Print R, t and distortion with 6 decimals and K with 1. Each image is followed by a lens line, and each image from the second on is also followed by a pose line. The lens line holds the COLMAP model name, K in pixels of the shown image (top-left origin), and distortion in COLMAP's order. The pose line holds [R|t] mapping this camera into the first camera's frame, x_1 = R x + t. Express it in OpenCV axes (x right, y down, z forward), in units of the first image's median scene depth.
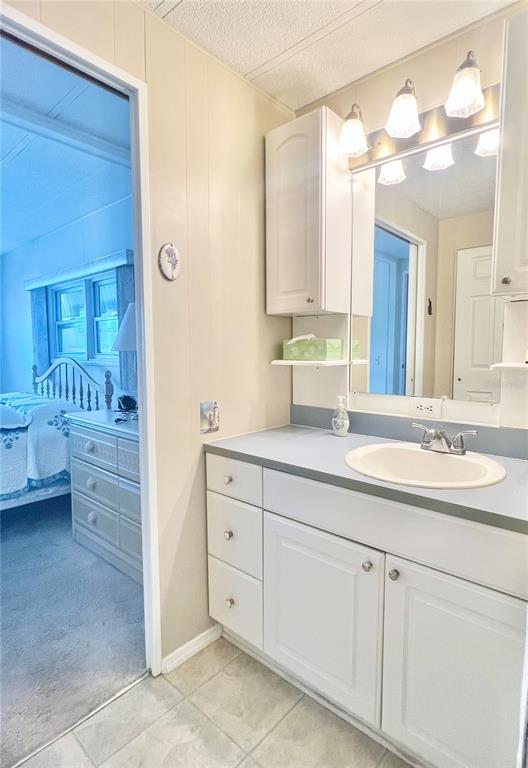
lens RADIAL K [[401.6, 0, 285.8], [0, 401.6, 388.9], [0, 0, 1]] dist [0.001246, 0.000147]
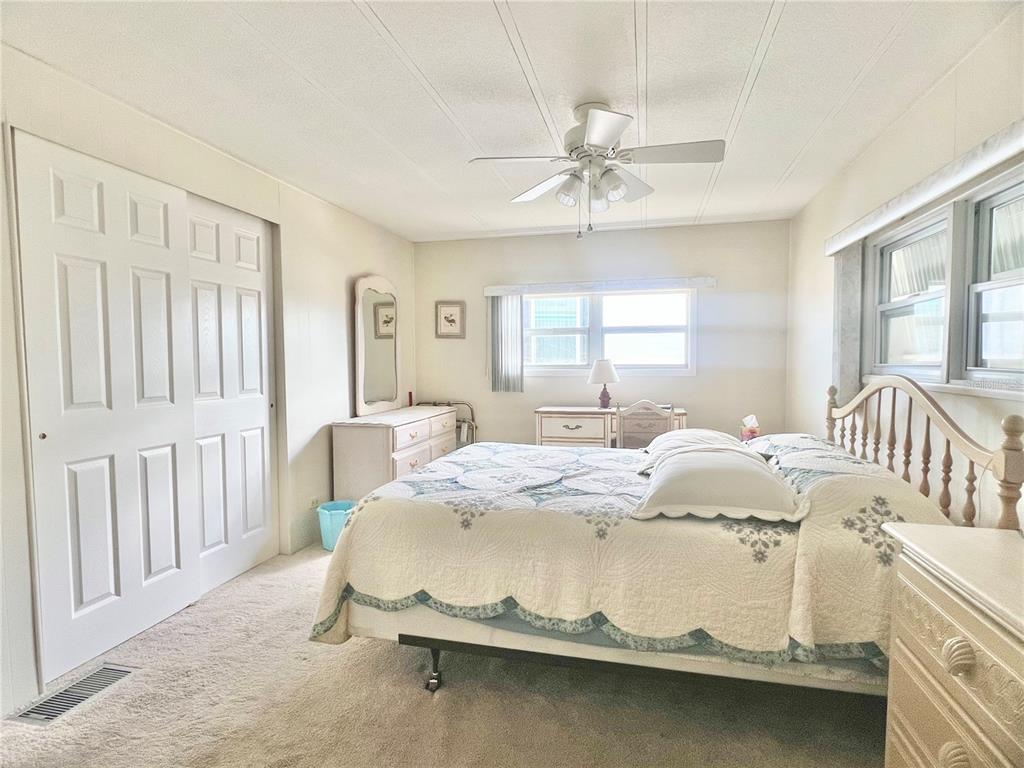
lens RADIAL K [[534.3, 0, 512.0], [0, 534.3, 384.0], [0, 0, 1]] dist [-0.001821, -0.000444]
pose [[0.439797, 0.034160, -0.897447, -0.194064], [-0.071422, 0.997442, 0.002966, -0.041291], [0.895253, 0.062794, 0.441111, 0.342551]]
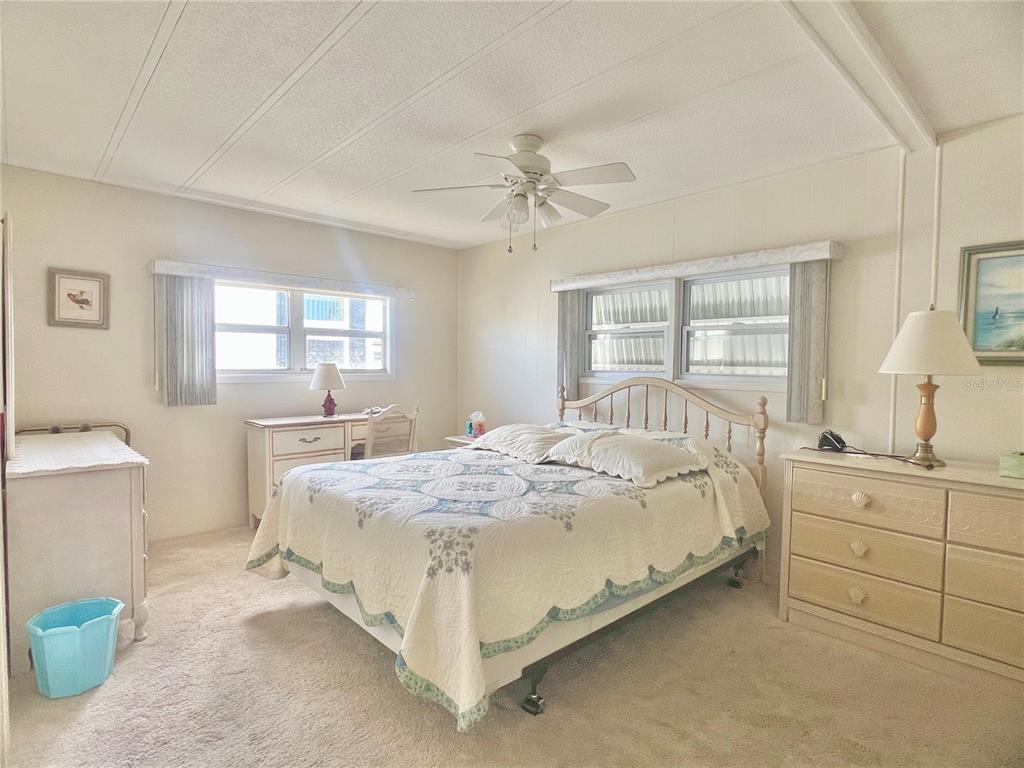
lens RADIAL K [[534.3, 0, 512.0], [0, 534.3, 384.0], [0, 0, 1]] dist [-0.001821, -0.000444]
pose [[0.992379, 0.010399, -0.122784, -0.758790], [-0.017040, 0.998441, -0.053154, -0.007105], [0.122040, 0.054841, 0.991009, -0.064553]]
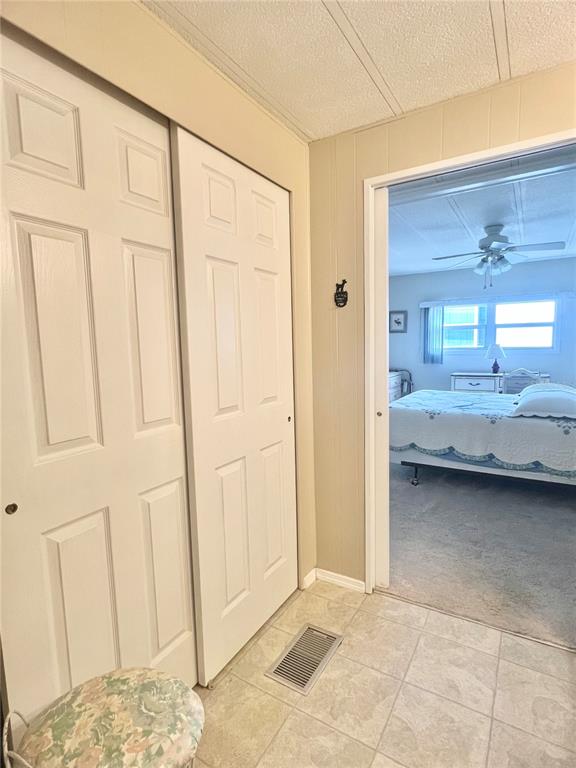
lens RADIAL K [[400.8, 0, 288.0], [0, 400.8, 384.0], [0, 0, 1]] dist [-0.001821, -0.000444]
pose [[0.151078, 0.096629, -0.983788, 0.276551], [-0.066129, 0.993969, 0.087474, -0.039867], [0.986307, 0.051842, 0.156557, -0.005251]]
